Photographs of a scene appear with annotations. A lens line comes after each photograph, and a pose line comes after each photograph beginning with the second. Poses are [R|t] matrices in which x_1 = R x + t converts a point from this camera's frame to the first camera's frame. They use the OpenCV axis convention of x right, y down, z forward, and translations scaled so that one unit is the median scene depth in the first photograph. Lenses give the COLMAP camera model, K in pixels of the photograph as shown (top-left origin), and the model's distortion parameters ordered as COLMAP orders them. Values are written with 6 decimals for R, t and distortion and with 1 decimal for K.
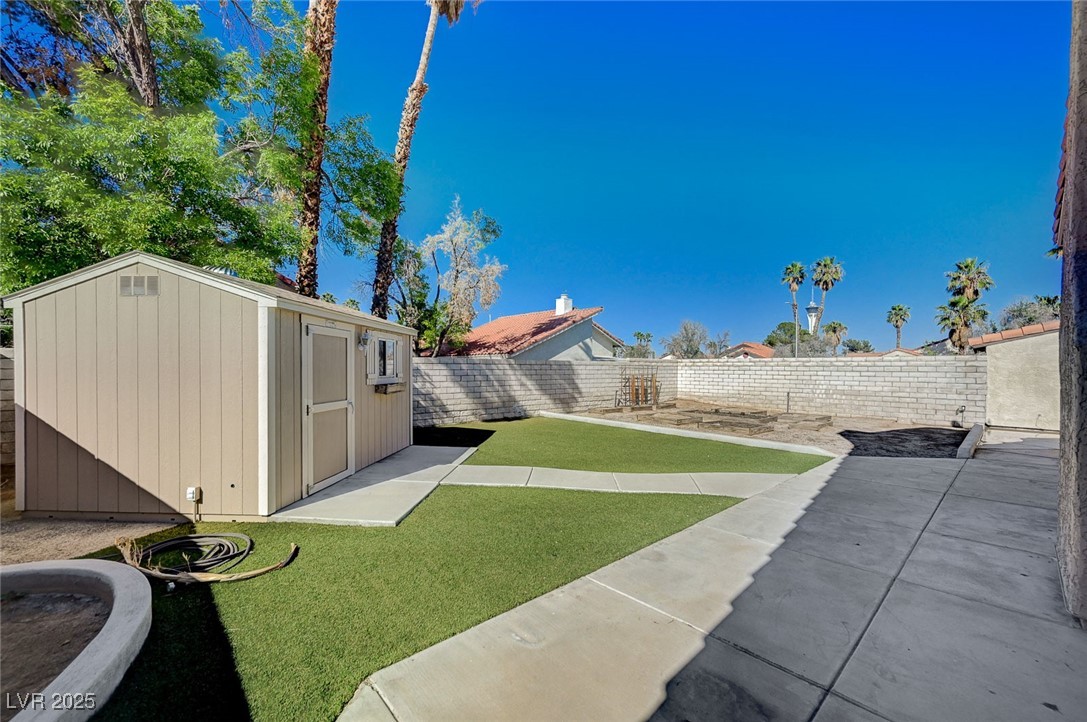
lens RADIAL K [[431.7, 0, 541.5], [0, 431.7, 373.9], [0, 0, 1]] dist [0.000844, 0.000062]
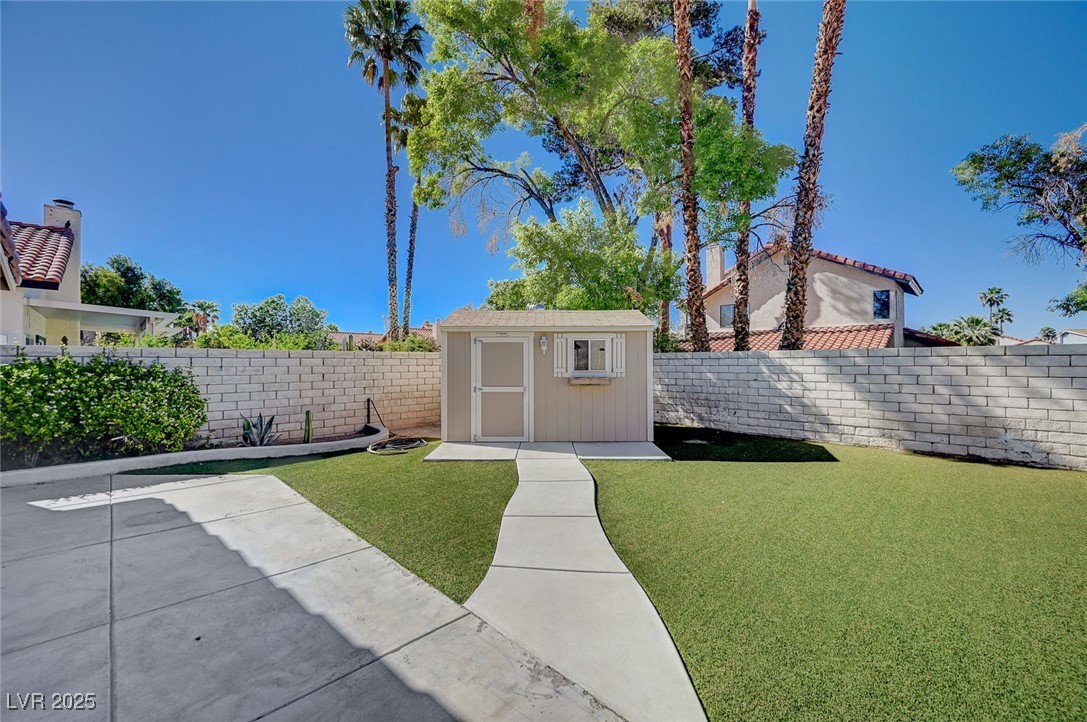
lens RADIAL K [[428.1, 0, 543.5], [0, 428.1, 361.0], [0, 0, 1]] dist [0.001047, 0.000032]
pose [[0.056251, -0.011606, -0.998349, 0.357601], [-0.011481, 0.999859, -0.012271, -0.002427], [0.998351, 0.012152, 0.056110, 0.376335]]
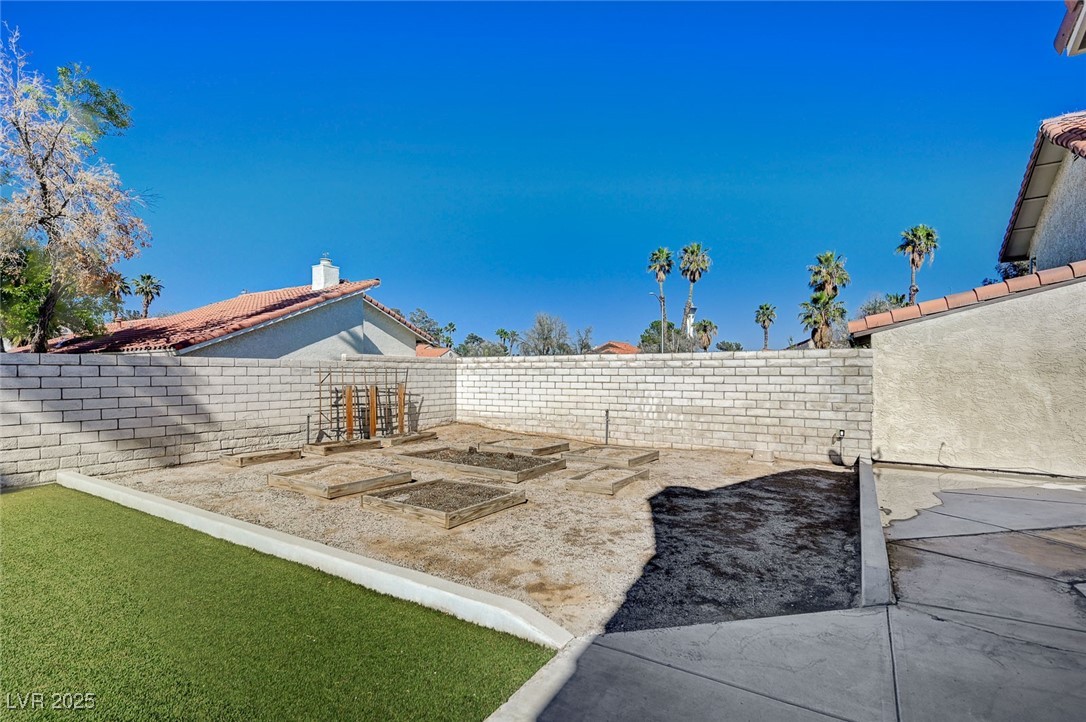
lens RADIAL K [[516.7, 0, 544.0], [0, 516.7, 375.0], [0, 0, 1]] dist [0.013872, 0.000049]
pose [[0.960294, -0.005951, 0.278925, 0.293628], [0.008729, 0.999924, -0.008720, -0.001807], [-0.278852, 0.010808, 0.960273, 0.330446]]
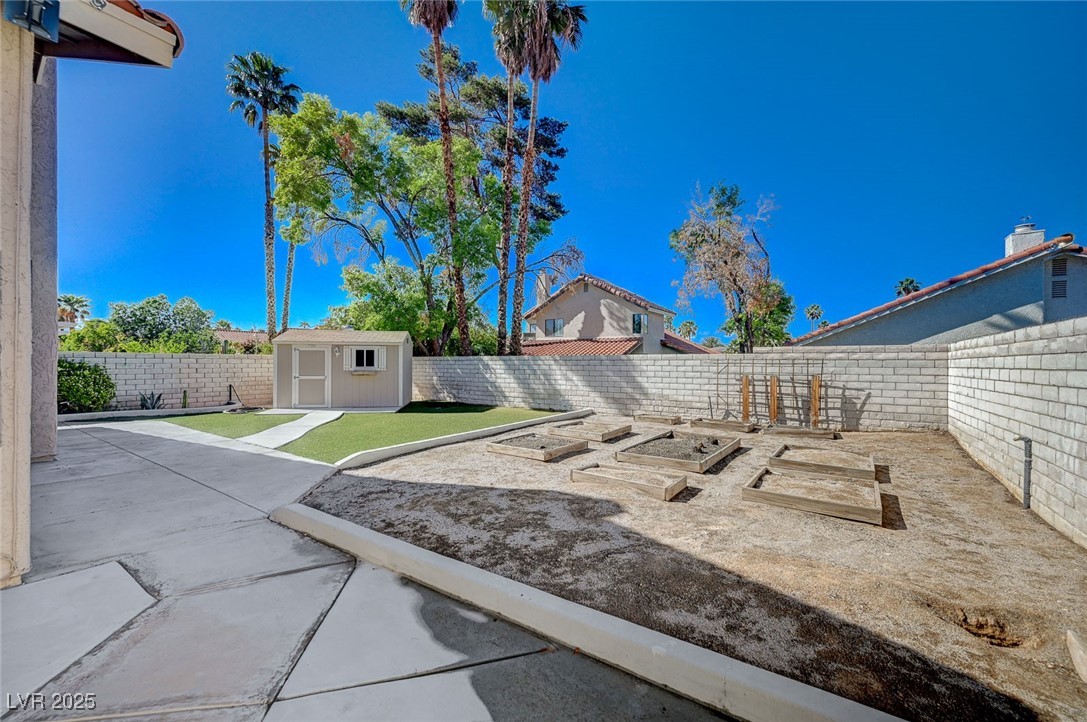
lens RADIAL K [[431.8, 0, 544.4], [0, 431.8, 363.0], [0, 0, 1]] dist [-0.000402, -0.000025]
pose [[0.229583, -0.006107, -0.973270, 0.839805], [-0.016156, 0.999819, -0.010085, -0.002912], [0.973155, 0.018040, 0.229442, 0.627617]]
